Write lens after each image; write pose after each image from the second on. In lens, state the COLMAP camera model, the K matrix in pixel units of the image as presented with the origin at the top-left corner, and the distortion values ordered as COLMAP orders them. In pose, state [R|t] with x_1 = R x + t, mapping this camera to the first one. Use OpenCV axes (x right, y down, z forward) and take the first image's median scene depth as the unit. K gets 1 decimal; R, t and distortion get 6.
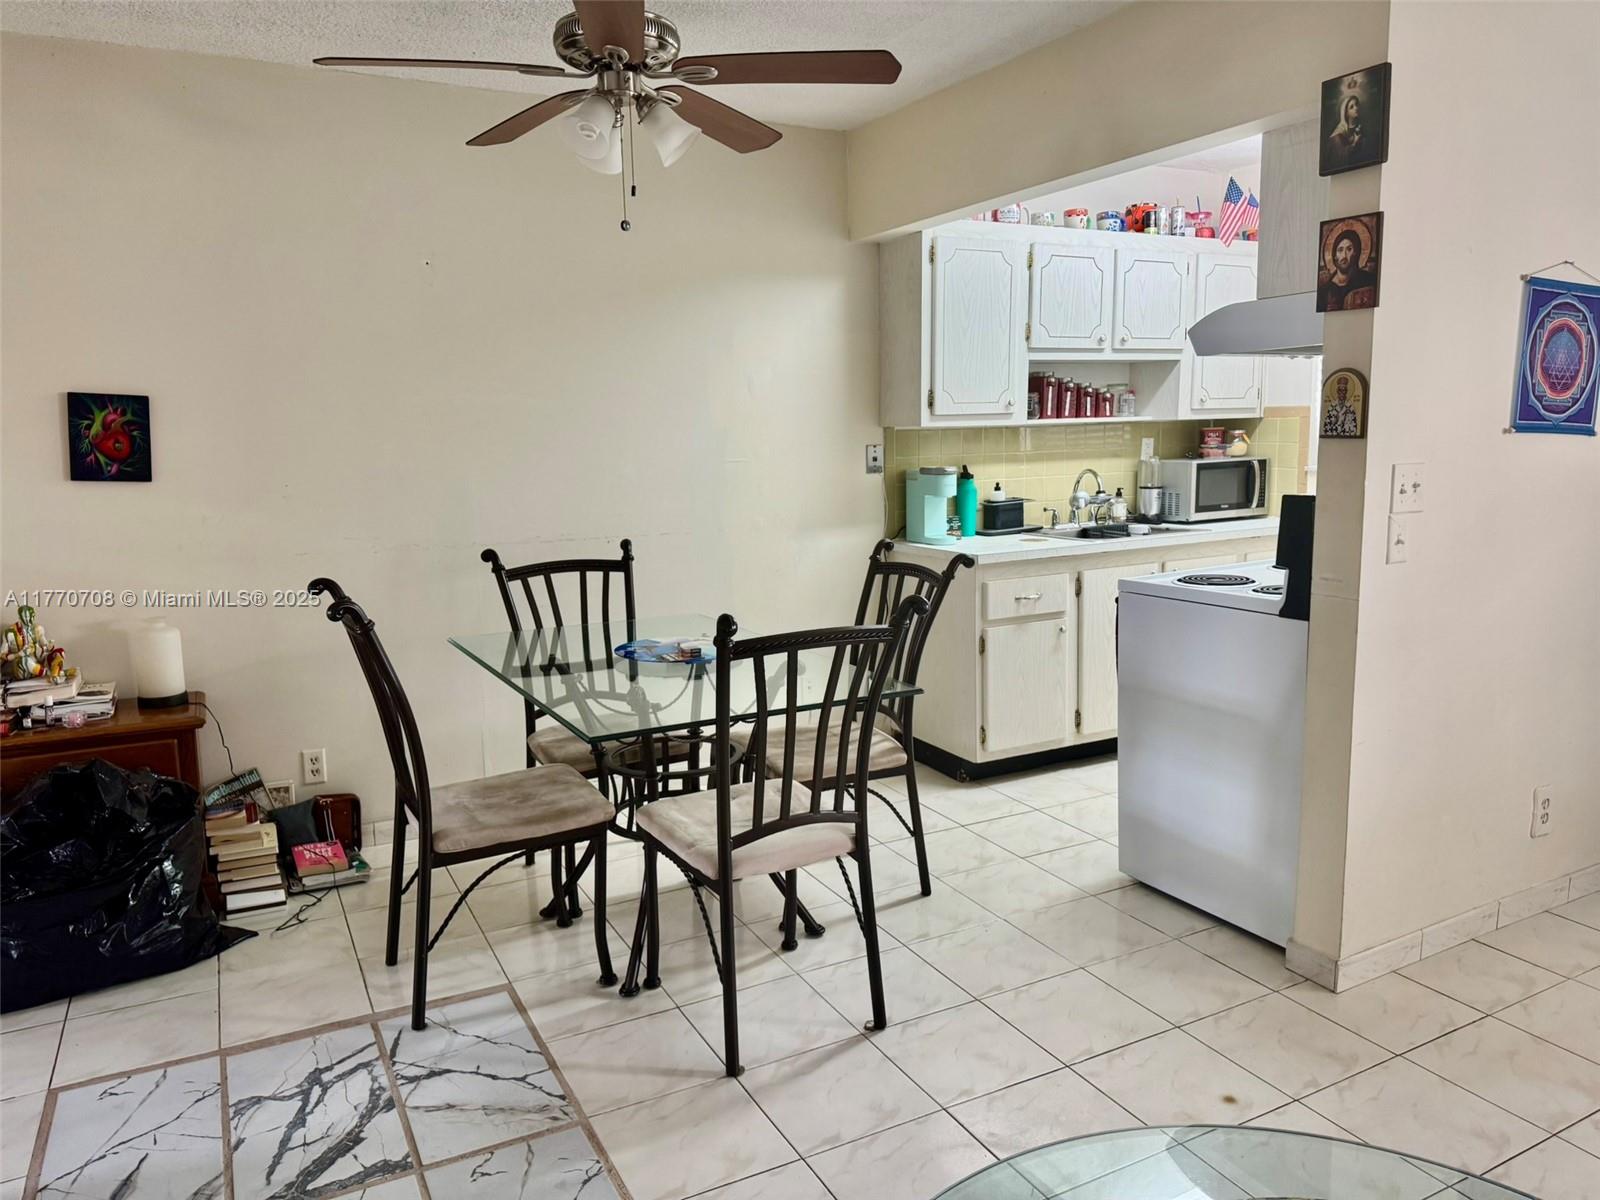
lens RADIAL K [[1126.3, 0, 800.8], [0, 1126.3, 603.5], [0, 0, 1]] dist [0.065632, -0.086167]
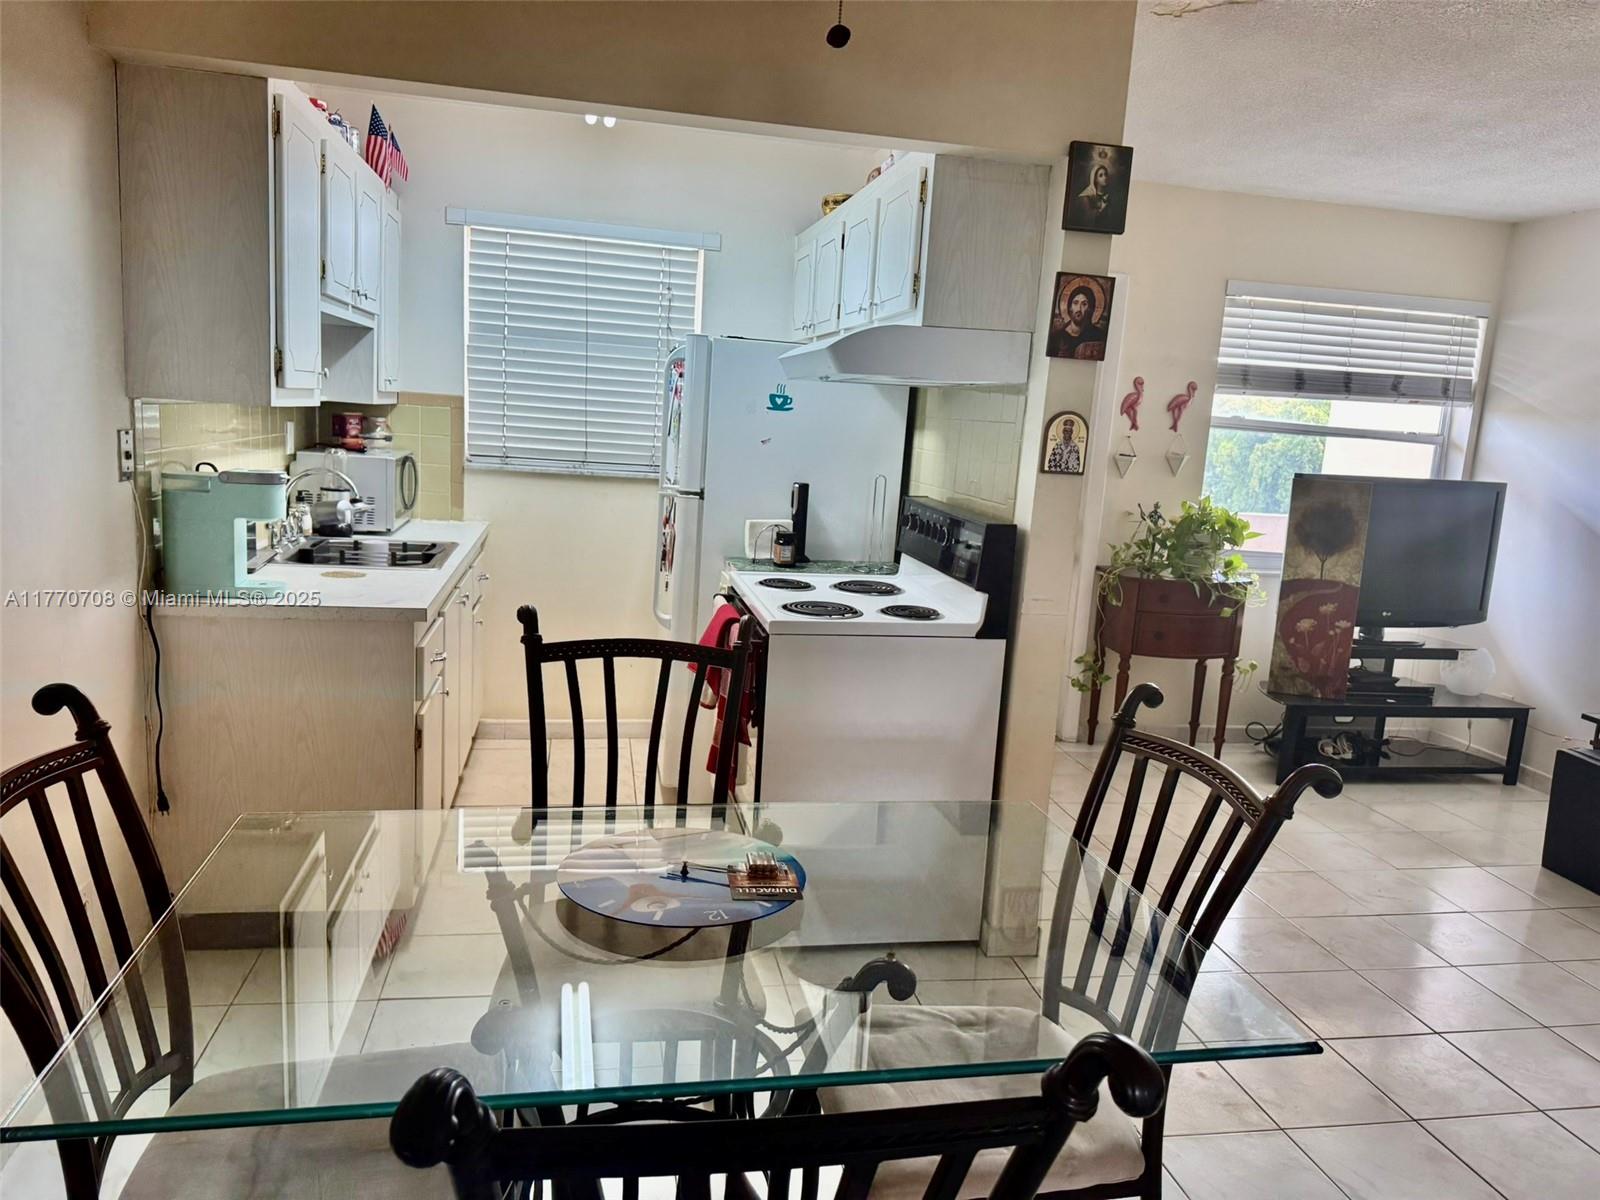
lens RADIAL K [[1126.3, 0, 794.3], [0, 1126.3, 613.2], [0, 0, 1]] dist [0.065632, -0.086167]
pose [[0.297500, -0.127571, 0.946160, -0.372173], [0.080908, 0.990836, 0.108155, -0.084141], [-0.951287, 0.044376, 0.305096, 0.512147]]
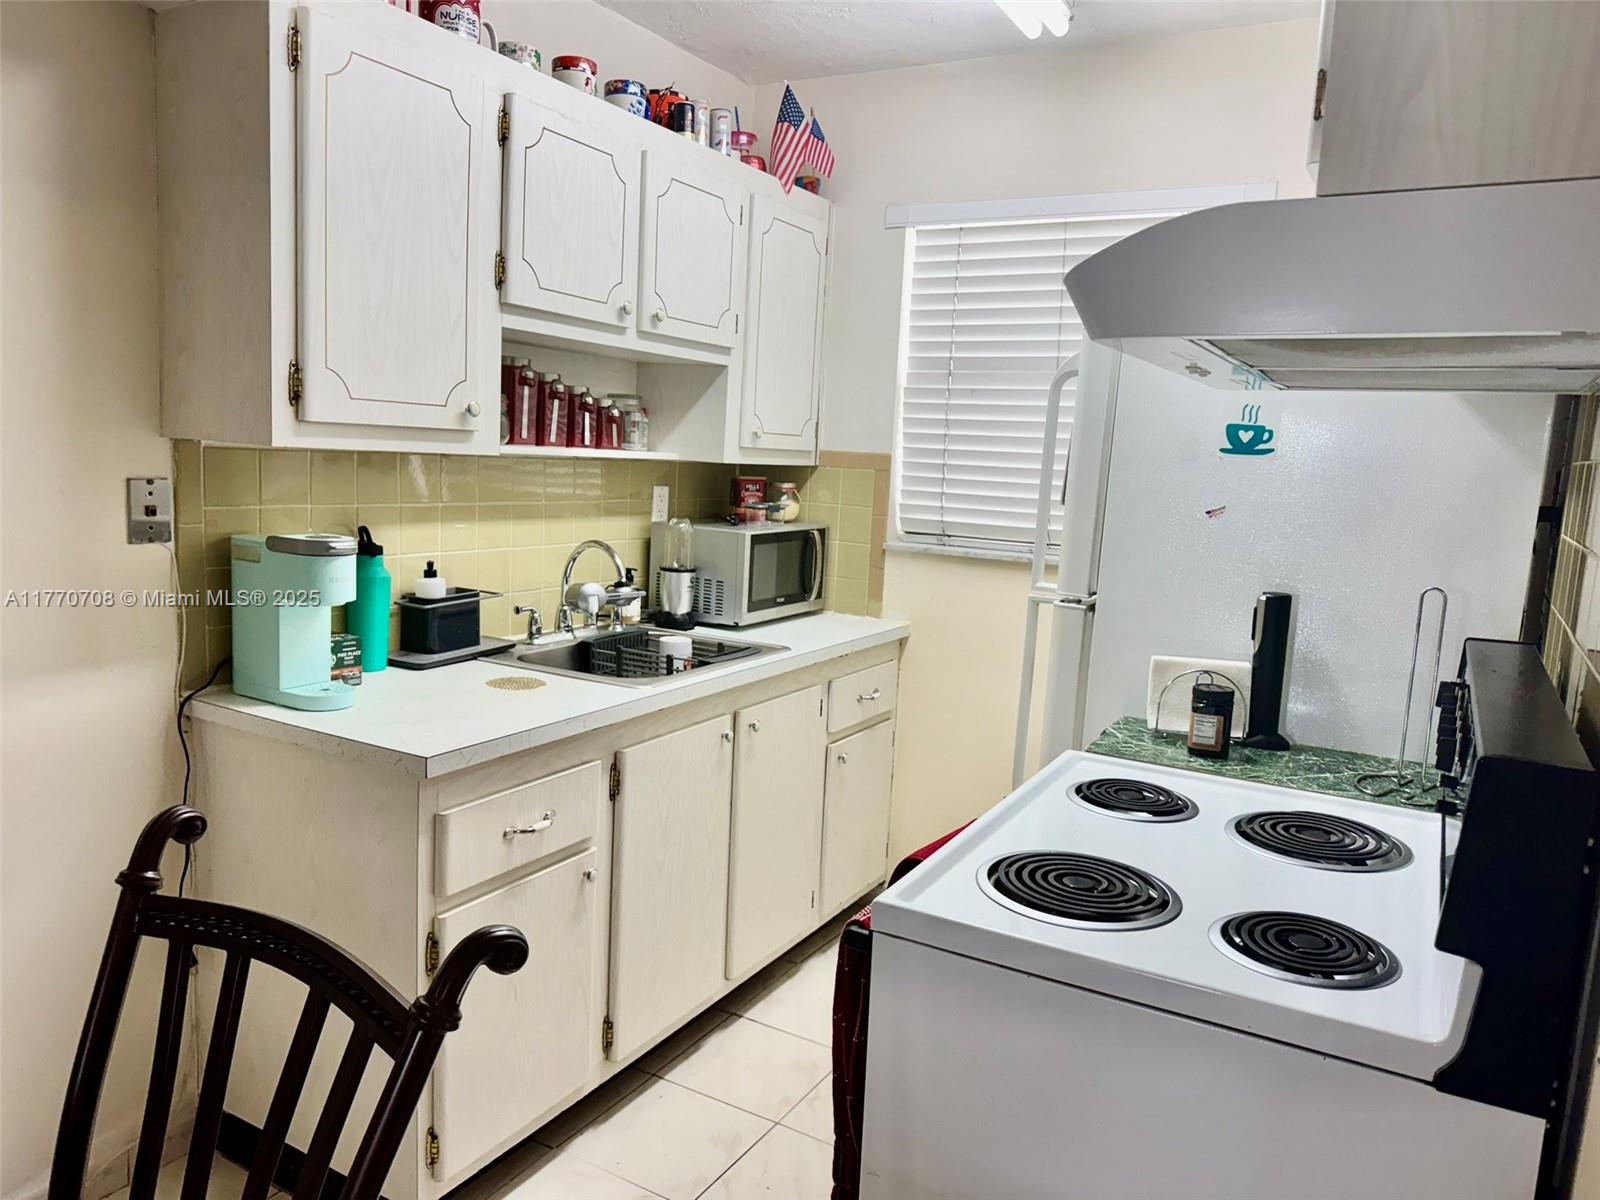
lens RADIAL K [[1126.3, 0, 794.6], [0, 1126.3, 607.4], [0, 0, 1]] dist [0.065632, -0.086167]
pose [[0.843778, -0.007703, 0.536636, 0.038644], [0.013829, 0.999877, -0.007392, -0.082947], [-0.536513, 0.013659, 0.843781, 0.492421]]
